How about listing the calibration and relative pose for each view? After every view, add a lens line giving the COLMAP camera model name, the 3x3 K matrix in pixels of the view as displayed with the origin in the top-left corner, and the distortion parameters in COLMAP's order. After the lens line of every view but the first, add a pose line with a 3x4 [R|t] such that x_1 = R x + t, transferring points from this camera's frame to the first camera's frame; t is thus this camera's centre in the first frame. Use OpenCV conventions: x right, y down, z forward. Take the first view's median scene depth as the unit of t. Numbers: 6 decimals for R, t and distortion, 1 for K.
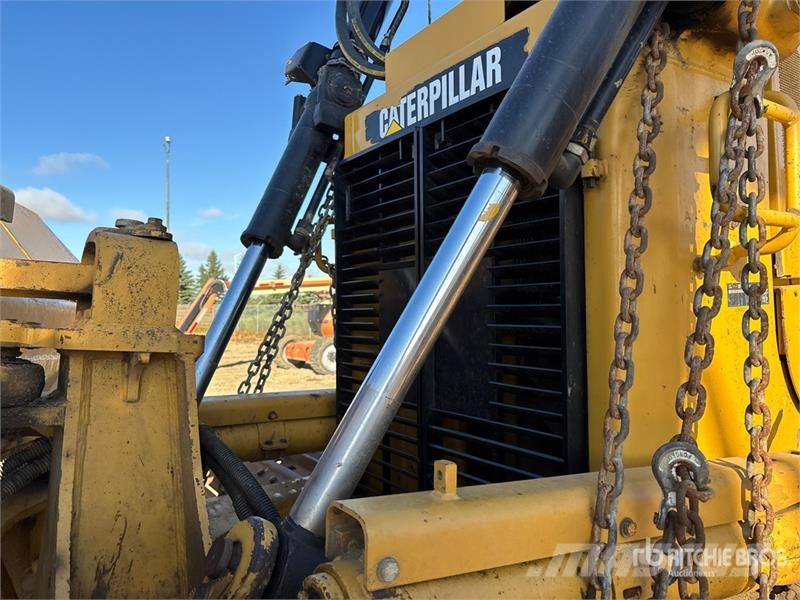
lens RADIAL K [[605.3, 0, 400.0], [0, 605.3, 300.0], [0, 0, 1]] dist [0.077434, -0.095930]
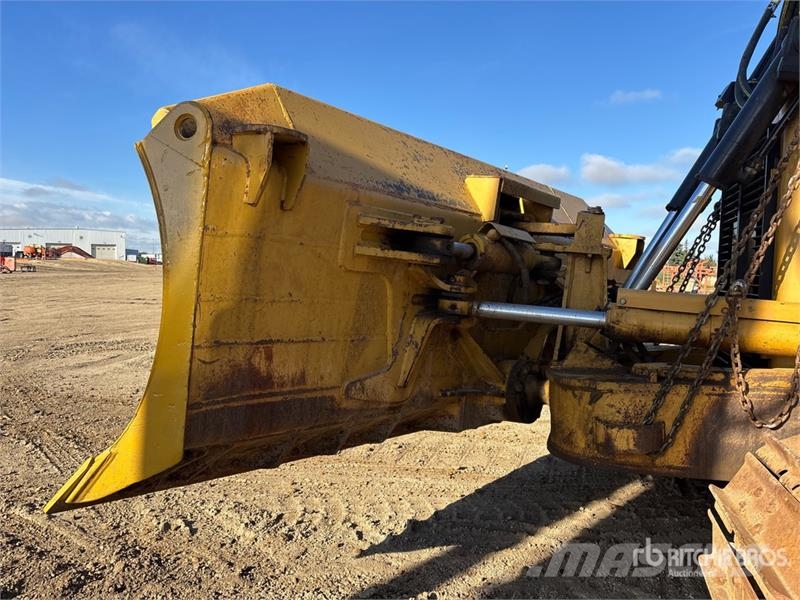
lens RADIAL K [[605.3, 0, 400.0], [0, 605.3, 300.0], [0, 0, 1]] dist [0.077434, -0.095930]
pose [[0.639503, 0.063238, -0.766183, 1.182278], [-0.013765, 0.997393, 0.070831, 0.105747], [0.768665, -0.034750, 0.638707, -1.482378]]
